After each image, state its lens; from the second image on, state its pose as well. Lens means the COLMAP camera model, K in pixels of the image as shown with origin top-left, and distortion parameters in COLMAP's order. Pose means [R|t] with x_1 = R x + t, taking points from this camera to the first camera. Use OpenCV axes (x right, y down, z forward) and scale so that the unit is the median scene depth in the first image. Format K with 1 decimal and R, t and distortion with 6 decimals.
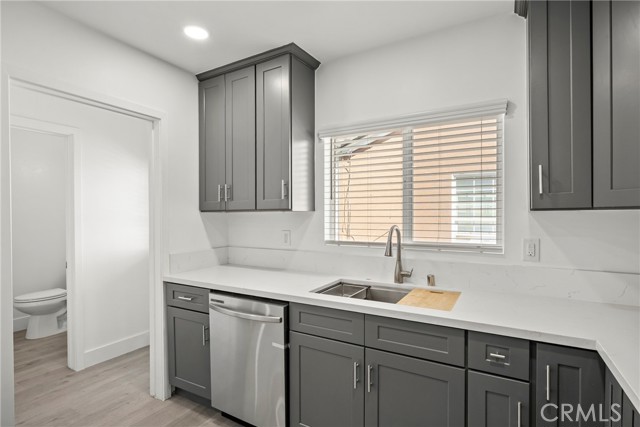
lens RADIAL K [[320.2, 0, 321.6], [0, 320.2, 217.9], [0, 0, 1]] dist [-0.006945, 0.000124]
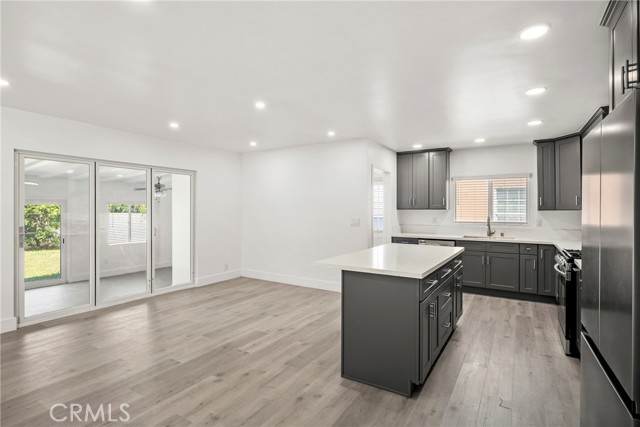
lens RADIAL K [[320.2, 0, 319.6], [0, 320.2, 211.7], [0, 0, 1]] dist [-0.006945, 0.000124]
pose [[0.999475, 0.003478, -0.032207, -1.293774], [-0.003520, 0.999993, -0.001237, 0.002742], [0.032202, 0.001349, 0.999480, -2.051381]]
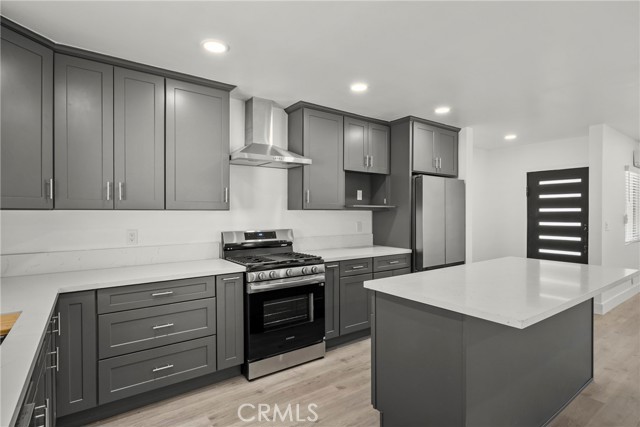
lens RADIAL K [[320.2, 0, 317.3], [0, 320.2, 214.0], [0, 0, 1]] dist [-0.006945, 0.000124]
pose [[-0.905998, 0.003088, 0.423272, -0.707568], [0.008581, 0.999902, 0.011073, -0.009415], [-0.423196, 0.013664, -0.905935, 1.231257]]
